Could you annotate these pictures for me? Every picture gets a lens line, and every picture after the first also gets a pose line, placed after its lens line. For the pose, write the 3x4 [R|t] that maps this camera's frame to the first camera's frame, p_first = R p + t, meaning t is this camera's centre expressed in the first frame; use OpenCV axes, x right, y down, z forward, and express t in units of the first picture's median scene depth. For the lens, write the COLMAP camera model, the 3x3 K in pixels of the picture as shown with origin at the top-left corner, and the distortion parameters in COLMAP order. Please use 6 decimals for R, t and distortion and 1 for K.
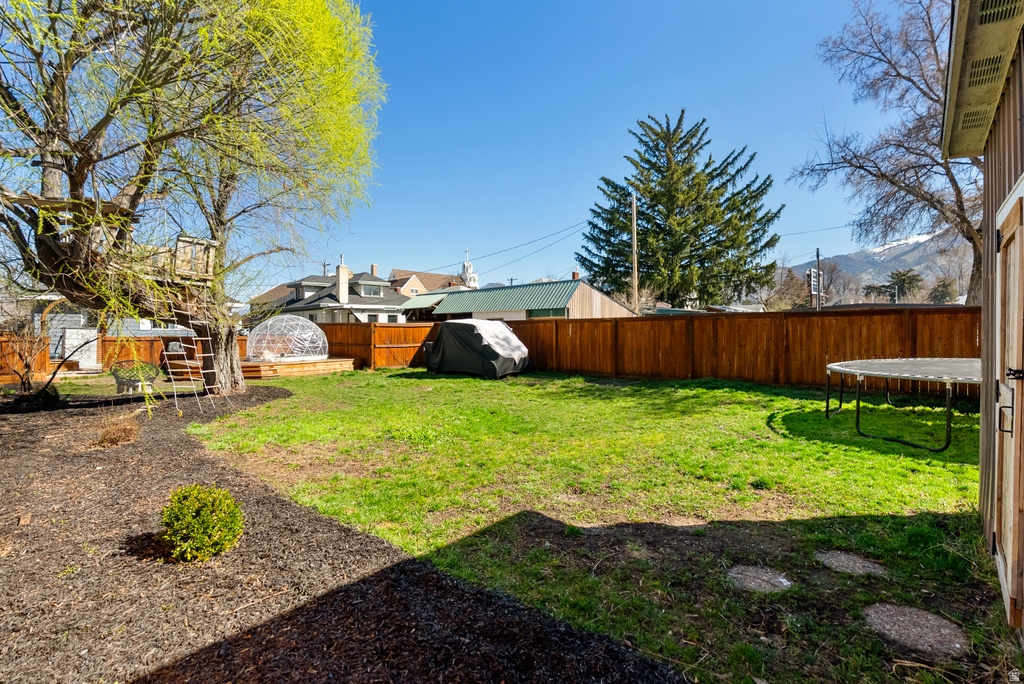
lens RADIAL K [[467.6, 0, 513.8], [0, 467.6, 337.8], [0, 0, 1]] dist [0.031686, 0.000467]
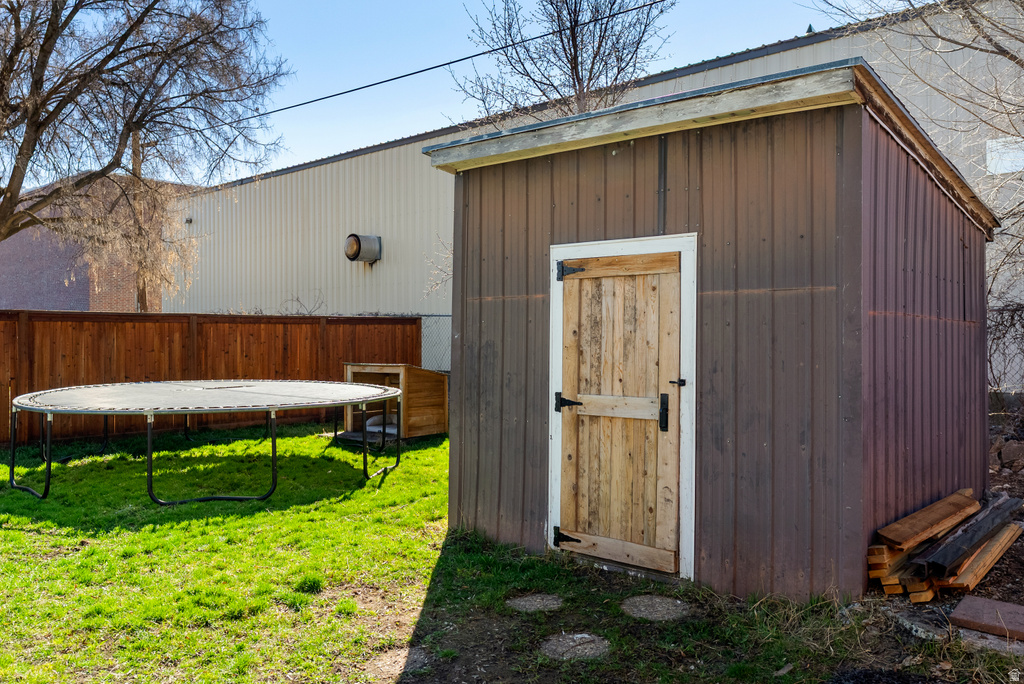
lens RADIAL K [[829.2, 0, 513.1], [0, 829.2, 342.2], [0, 0, 1]] dist [0.001424, 0.000665]
pose [[-0.019050, 0.003610, 0.999812, -0.713080], [0.011846, 0.999924, -0.003385, -0.018839], [-0.999748, 0.011779, -0.019091, 0.855844]]
